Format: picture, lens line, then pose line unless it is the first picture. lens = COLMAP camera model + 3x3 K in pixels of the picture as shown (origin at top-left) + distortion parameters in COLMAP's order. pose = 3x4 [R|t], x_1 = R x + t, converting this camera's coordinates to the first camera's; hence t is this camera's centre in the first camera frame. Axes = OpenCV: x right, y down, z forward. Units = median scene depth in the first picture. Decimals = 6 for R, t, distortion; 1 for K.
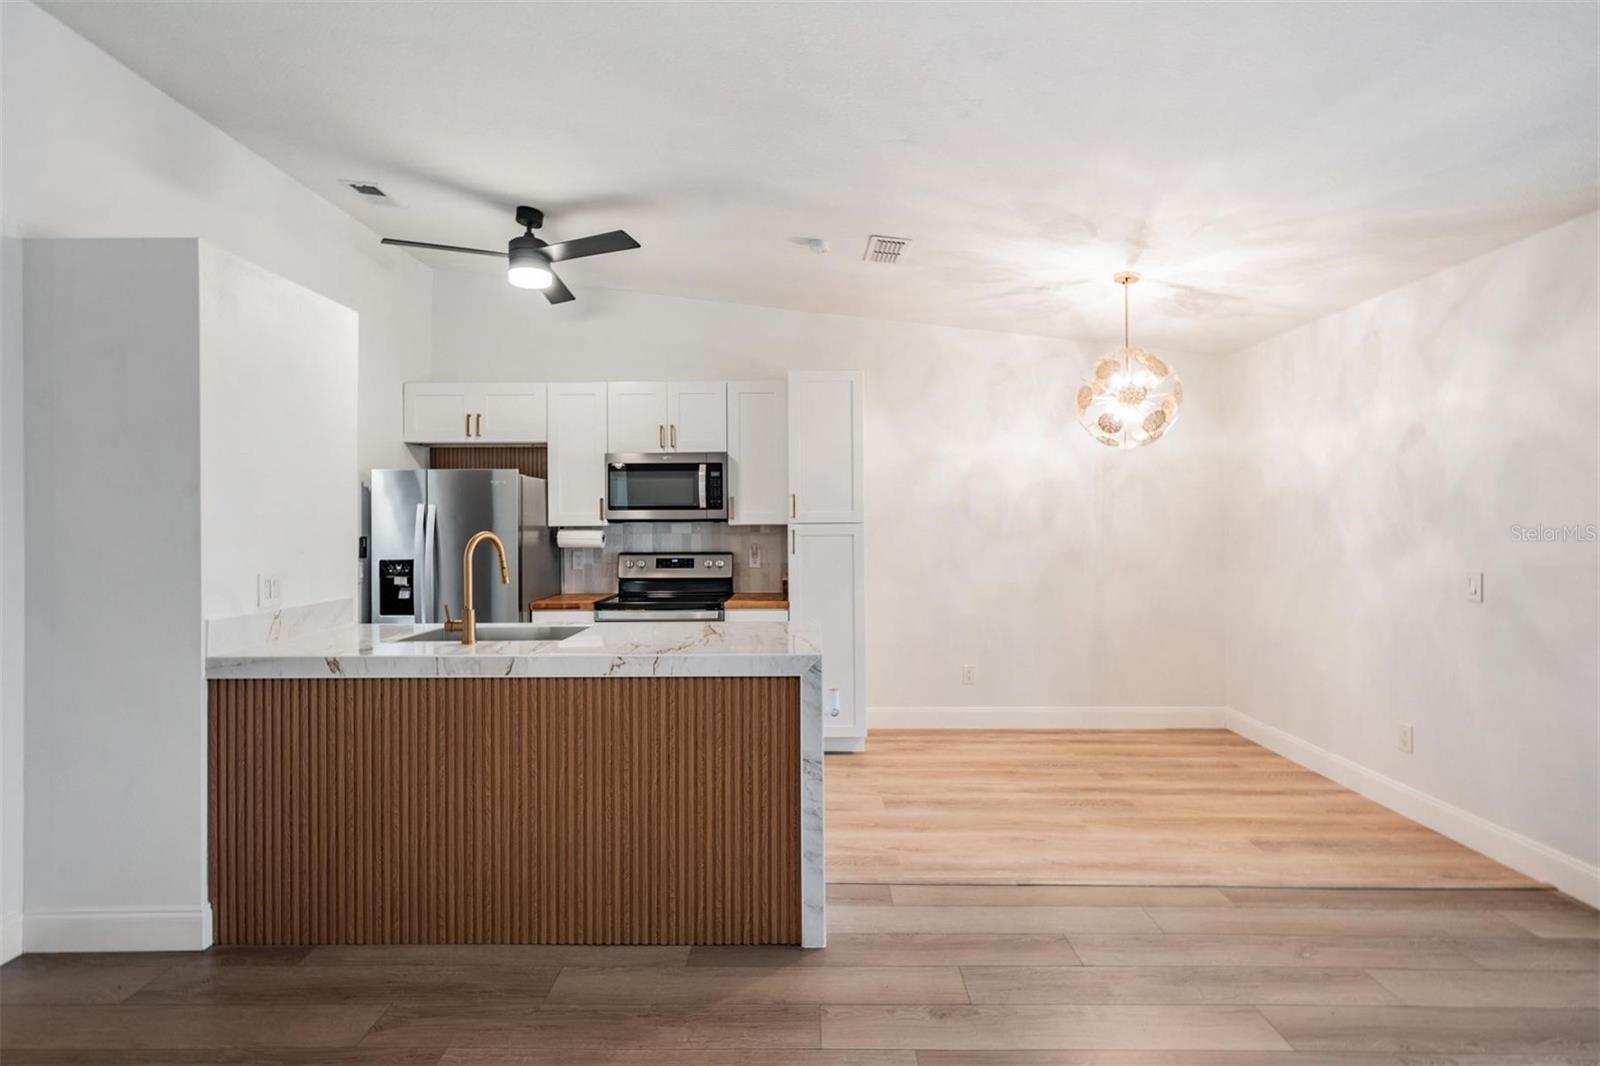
lens RADIAL K [[762.4, 0, 803.9], [0, 762.4, 524.0], [0, 0, 1]] dist [0.002799, -0.000276]
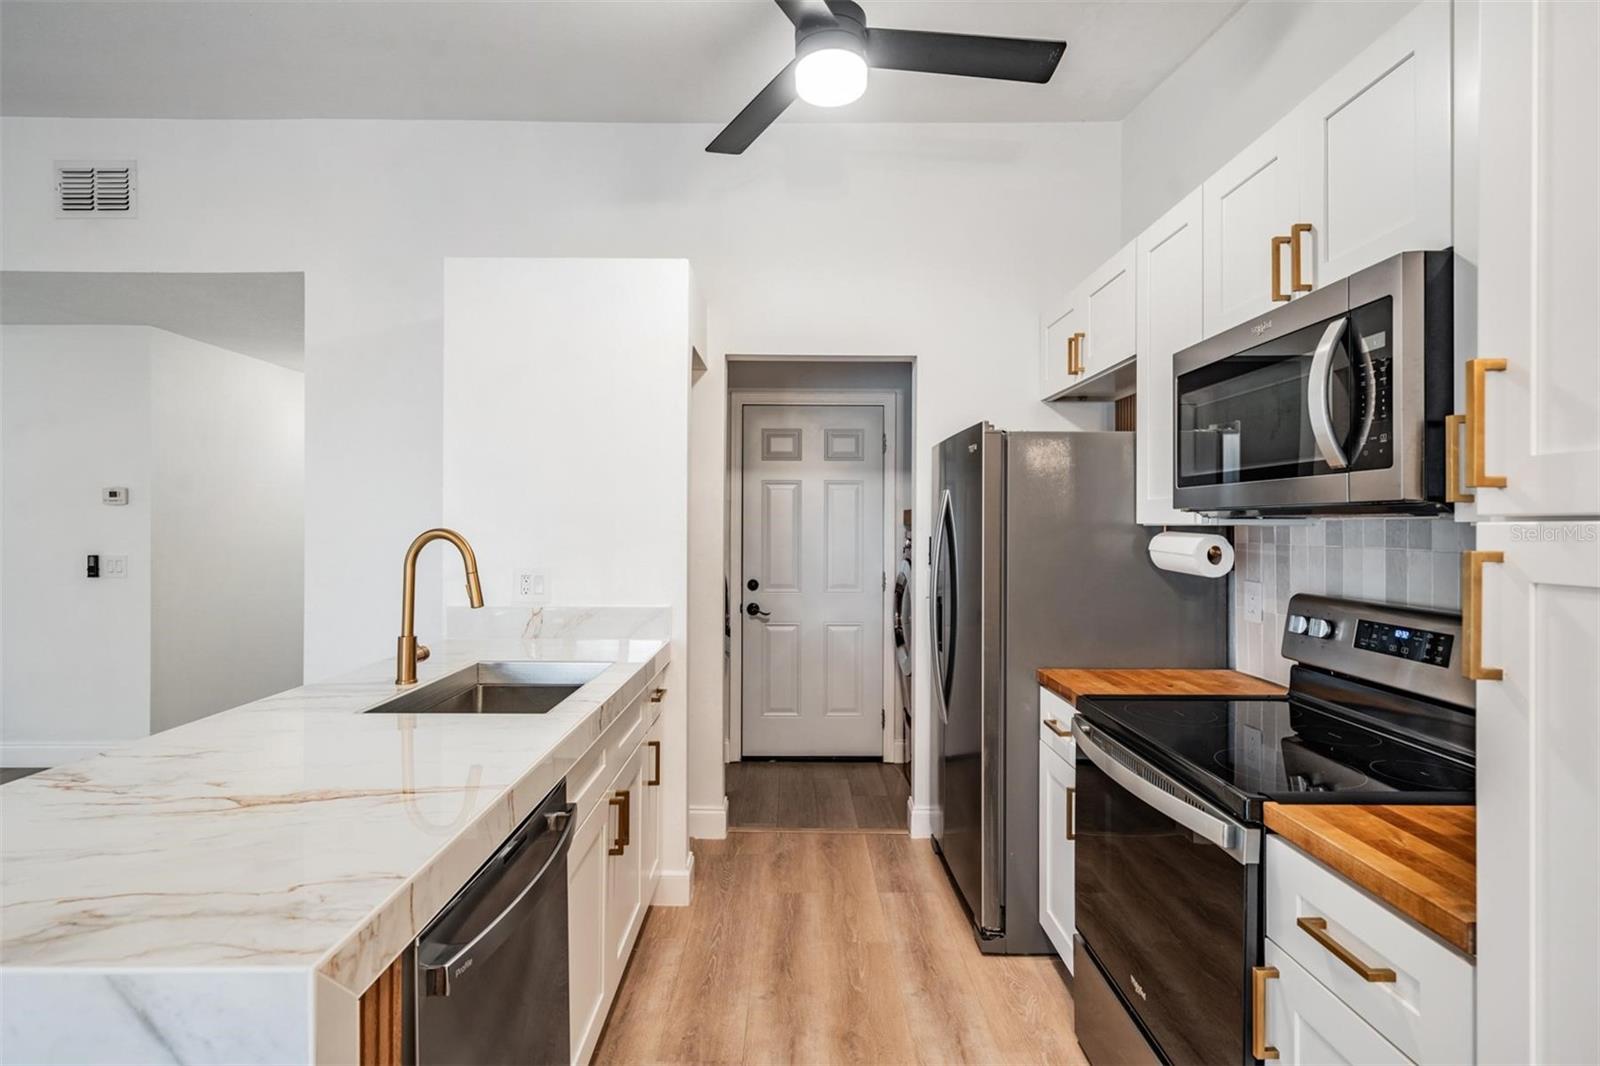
lens RADIAL K [[762.4, 0, 788.8], [0, 762.4, 522.6], [0, 0, 1]] dist [0.002799, -0.000276]
pose [[0.008100, 0.004064, -0.999959, 0.191433], [-0.004322, 0.999983, 0.004029, 0.000751], [0.999958, 0.004289, 0.008117, 0.921136]]
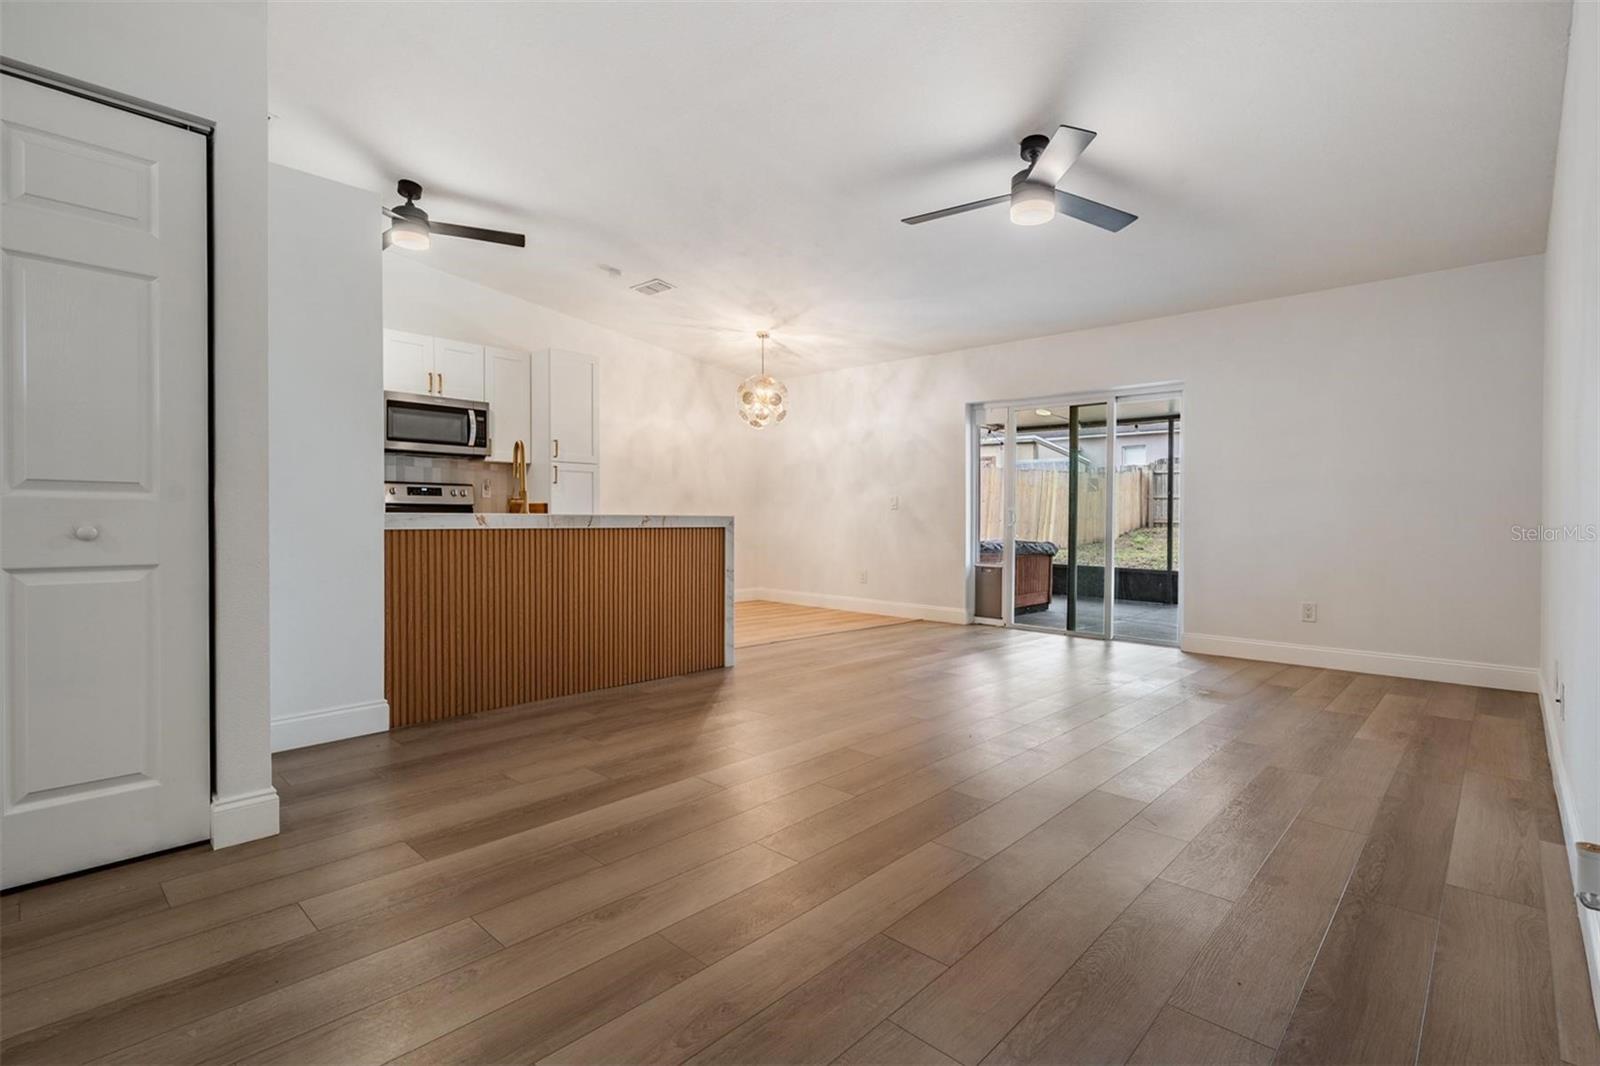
lens RADIAL K [[743.6, 0, 807.9], [0, 743.6, 522.4], [0, 0, 1]] dist [-0.000111, -0.000120]
pose [[0.672401, 0.005465, 0.740167, -0.772824], [-0.011543, 0.999929, 0.003103, 0.110668], [-0.740097, -0.010631, 0.672416, -0.257349]]
